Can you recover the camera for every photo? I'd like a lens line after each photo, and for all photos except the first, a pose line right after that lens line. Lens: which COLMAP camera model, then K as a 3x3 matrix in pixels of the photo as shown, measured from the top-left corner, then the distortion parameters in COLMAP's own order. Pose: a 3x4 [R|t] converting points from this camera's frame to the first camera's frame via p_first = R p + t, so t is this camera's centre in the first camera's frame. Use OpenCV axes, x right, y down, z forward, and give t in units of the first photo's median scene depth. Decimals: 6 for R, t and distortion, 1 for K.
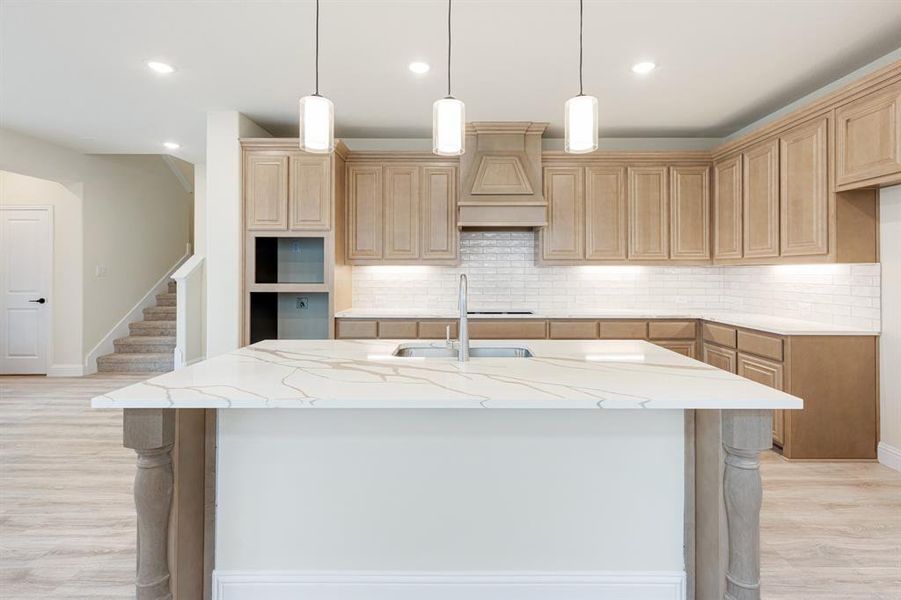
lens RADIAL K [[404.0, 0, 454.1], [0, 404.0, 271.4], [0, 0, 1]] dist [0.008412, -0.001072]
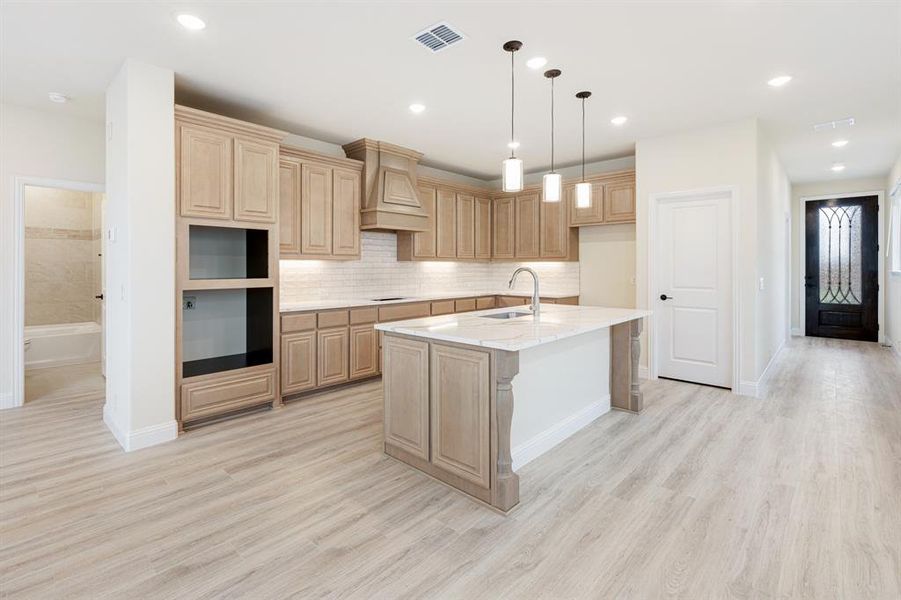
lens RADIAL K [[413.9, 0, 434.4], [0, 413.9, 265.2], [0, 0, 1]] dist [0.005493, -0.000607]
pose [[0.692788, 0.001640, 0.721140, -0.744636], [0.000261, 0.999997, -0.002525, 0.002108], [-0.721141, 0.001937, 0.692785, 0.031908]]
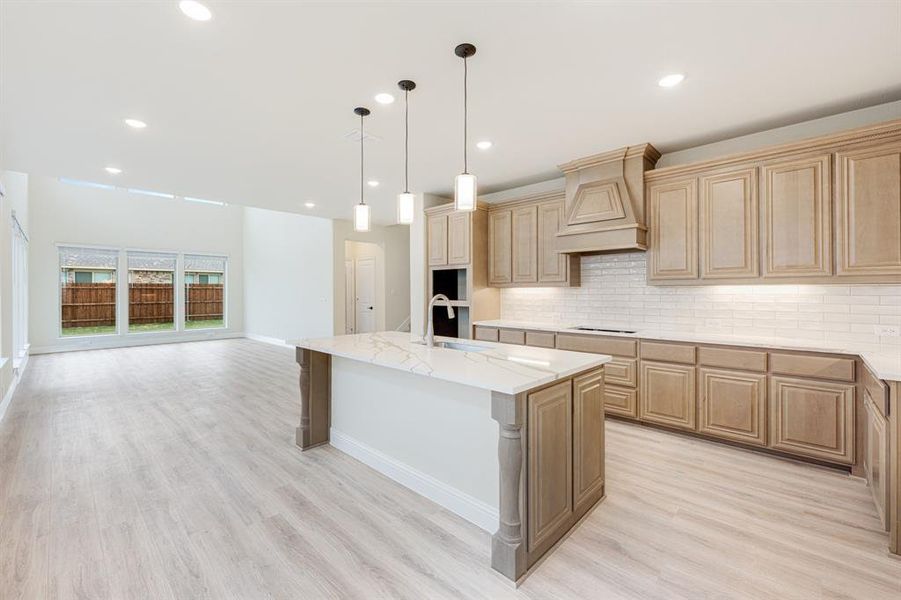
lens RADIAL K [[372.1, 0, 445.2], [0, 372.1, 294.8], [0, 0, 1]] dist [-0.007441, 0.000490]
pose [[0.722582, 0.002811, -0.691279, 0.529969], [0.001782, 0.999981, 0.005929, 0.001227], [0.691283, -0.005517, 0.722563, -0.010723]]
